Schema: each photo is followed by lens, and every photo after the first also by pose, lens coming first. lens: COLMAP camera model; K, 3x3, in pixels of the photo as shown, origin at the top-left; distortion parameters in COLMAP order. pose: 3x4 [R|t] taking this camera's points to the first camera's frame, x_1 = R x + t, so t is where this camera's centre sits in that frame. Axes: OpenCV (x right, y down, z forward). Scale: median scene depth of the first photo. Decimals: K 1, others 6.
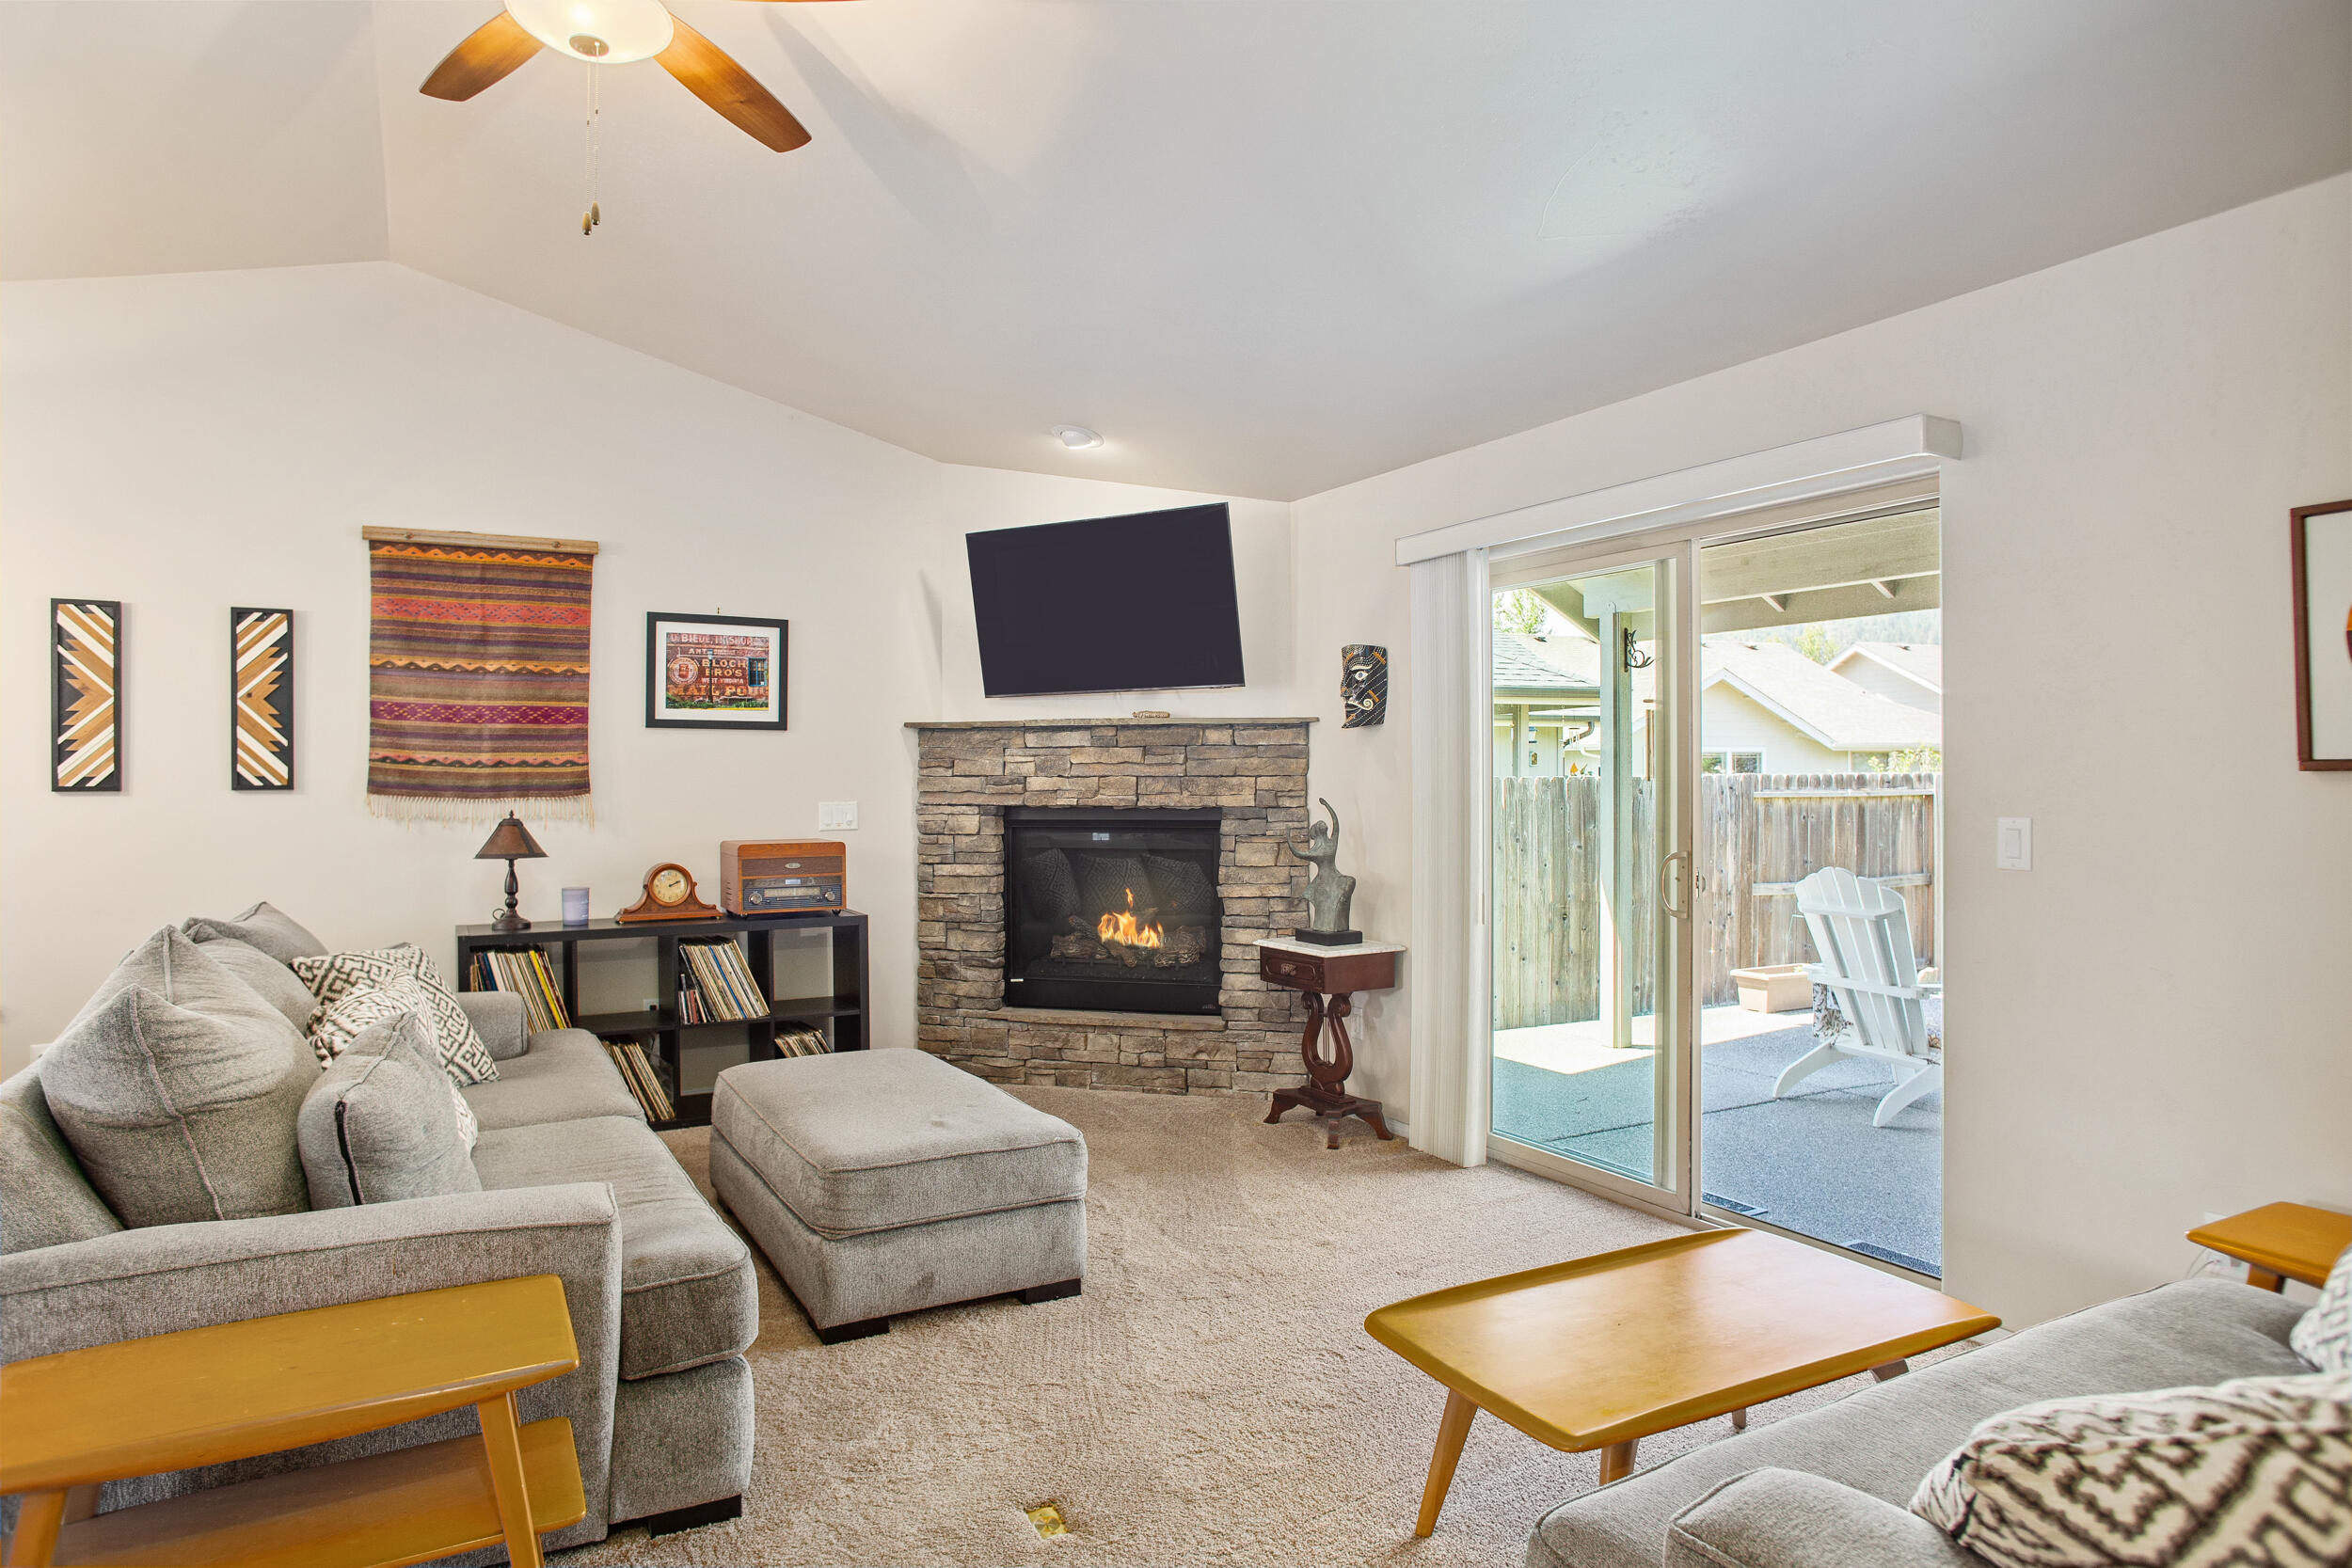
lens RADIAL K [[1360.4, 0, 1176.0], [0, 1360.4, 784.0], [0, 0, 1]] dist [-0.071605, 0.056272]
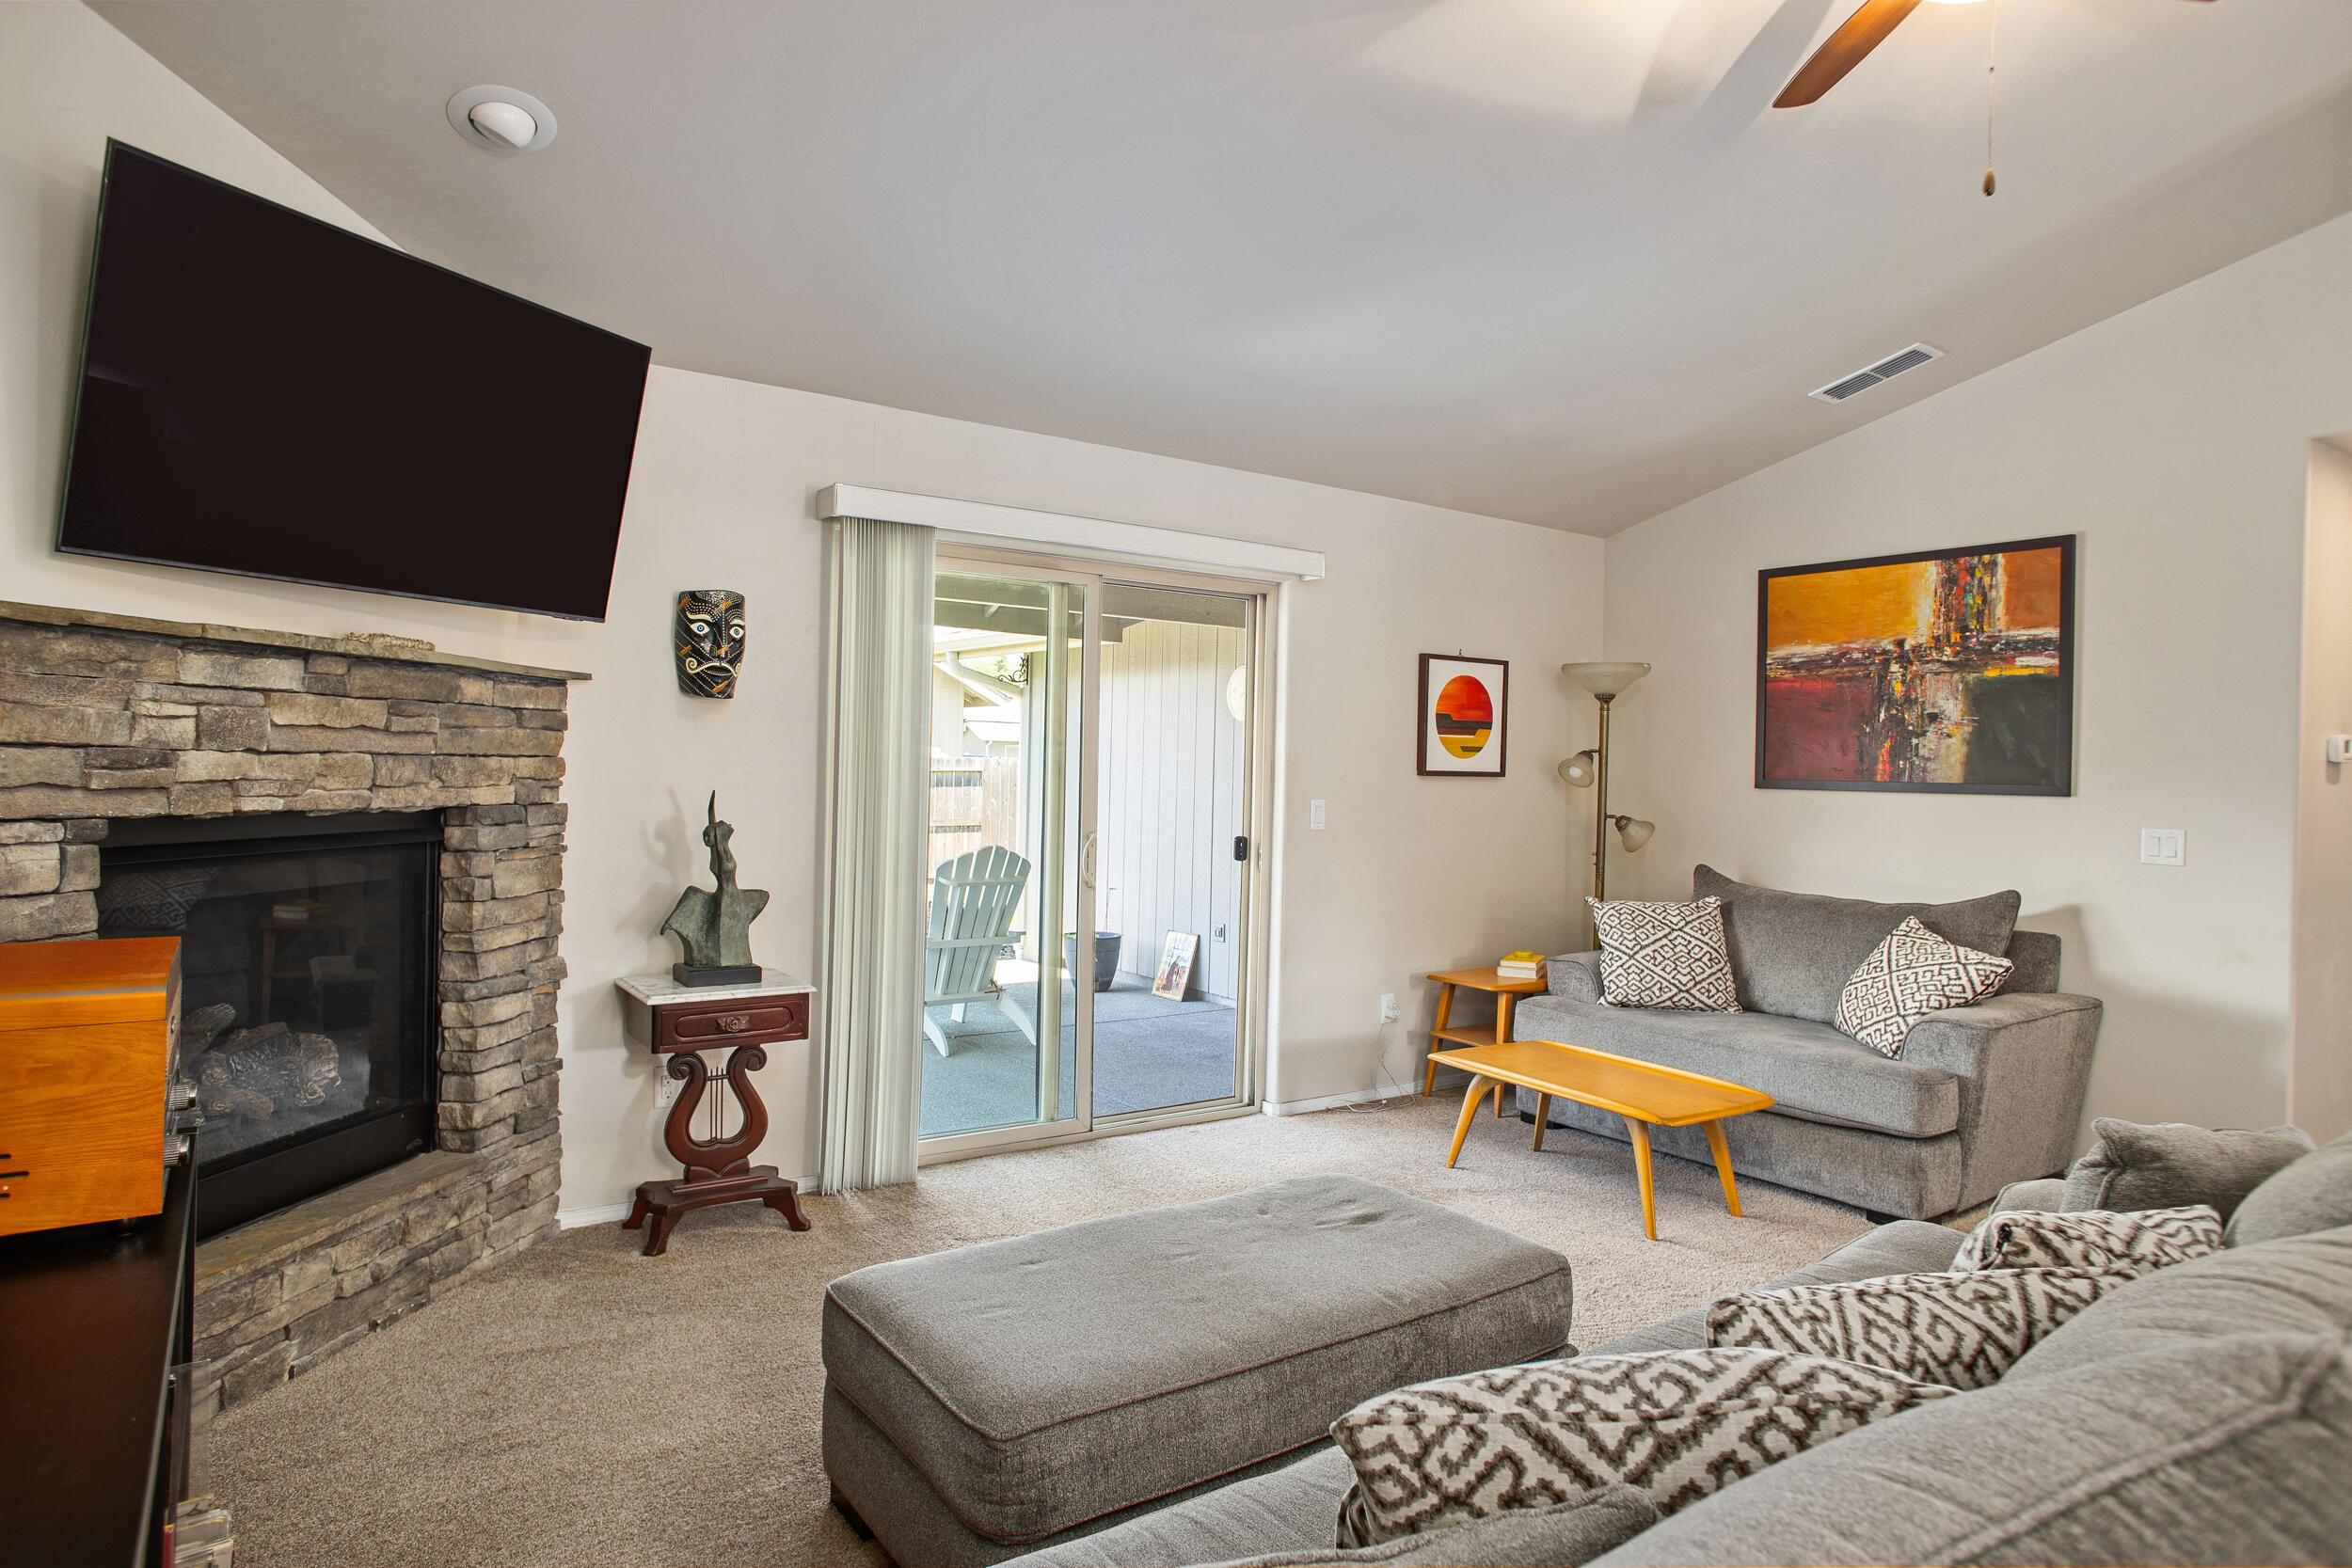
lens RADIAL K [[1360.4, 0, 1176.0], [0, 1360.4, 784.0], [0, 0, 1]] dist [-0.071605, 0.056272]
pose [[-0.105867, -0.013386, 0.994290, -0.597505], [-0.020413, 0.999728, 0.011286, -0.006094], [-0.994171, -0.019102, -0.106112, 0.749529]]
